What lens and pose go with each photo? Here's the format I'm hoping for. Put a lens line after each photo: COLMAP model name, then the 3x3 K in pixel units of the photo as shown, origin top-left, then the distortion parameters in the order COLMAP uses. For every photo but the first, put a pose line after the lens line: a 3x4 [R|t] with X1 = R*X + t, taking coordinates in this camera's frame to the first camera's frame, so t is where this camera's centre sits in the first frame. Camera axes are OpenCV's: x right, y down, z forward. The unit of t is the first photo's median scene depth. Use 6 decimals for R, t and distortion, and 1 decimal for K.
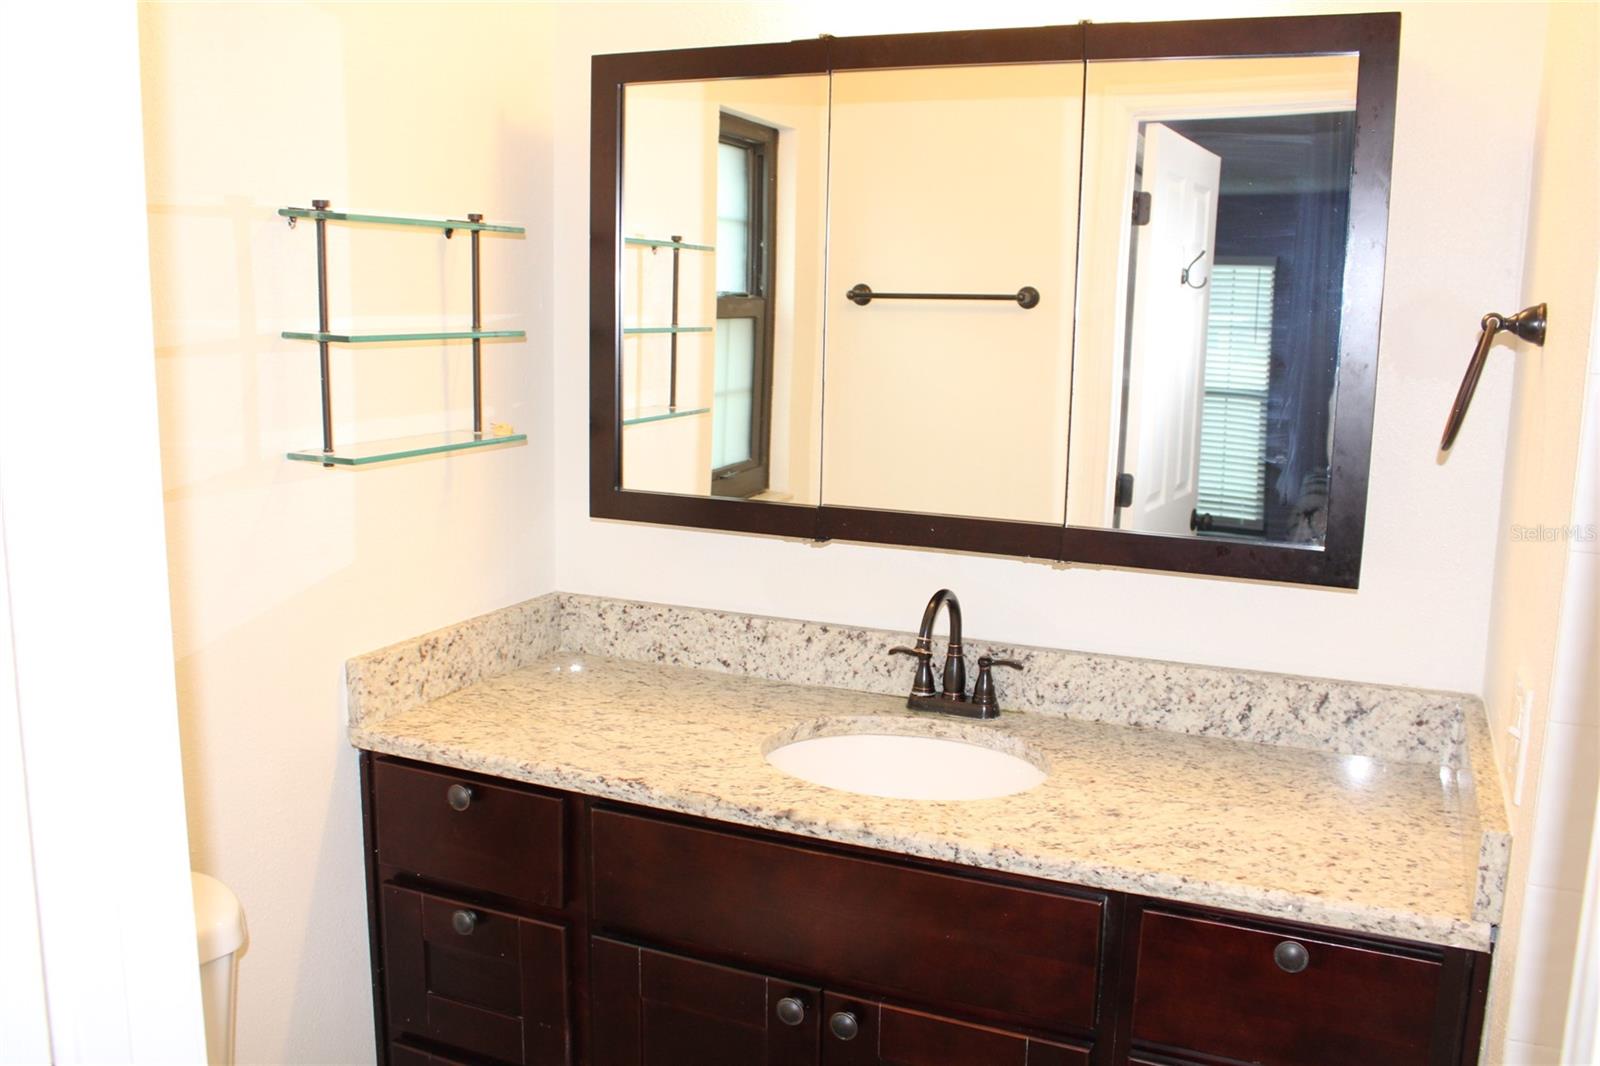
lens RADIAL K [[1345.8, 0, 805.3], [0, 1345.8, 518.7], [0, 0, 1]] dist [-0.157820, 0.137417]
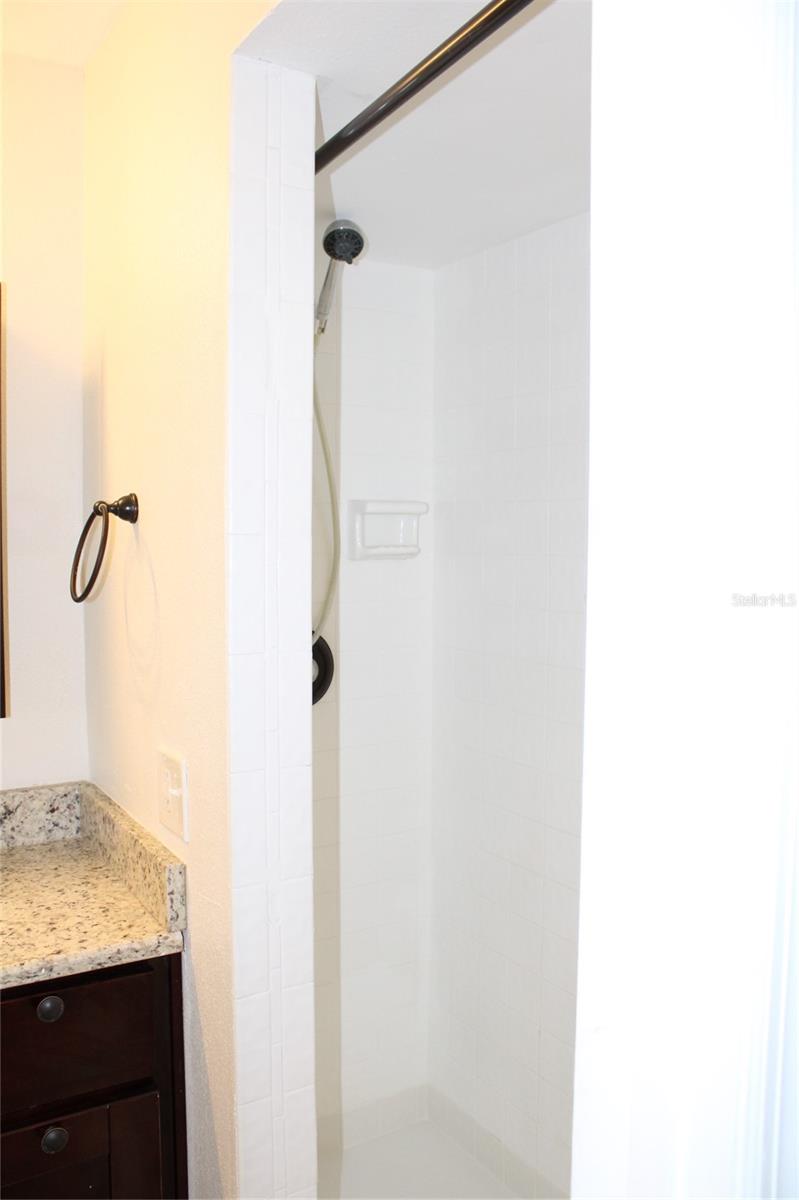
lens RADIAL K [[1009.3, 0, 393.3], [0, 1009.3, 587.0], [0, 0, 1]] dist [-0.157820, 0.137417]
pose [[0.570095, -0.064126, 0.819073, -0.136752], [0.137639, 0.990314, -0.018267, -0.002920], [-0.809968, 0.123150, 0.573399, 0.110677]]
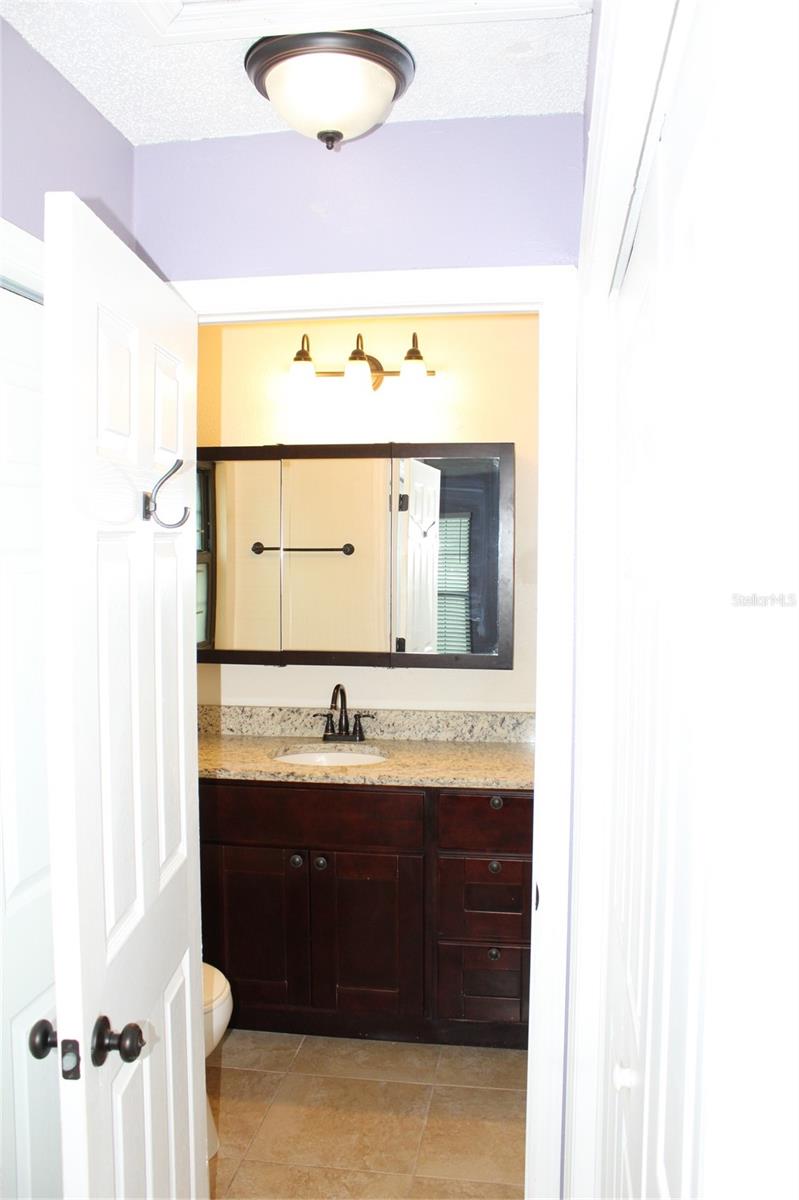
lens RADIAL K [[1009.3, 0, 393.3], [0, 1009.3, 587.0], [0, 0, 1]] dist [-0.157820, 0.137417]
pose [[0.965270, -0.031028, 0.259407, -0.259304], [0.058692, 0.993296, -0.099586, 0.068209], [-0.254578, 0.111352, 0.960620, -0.716699]]
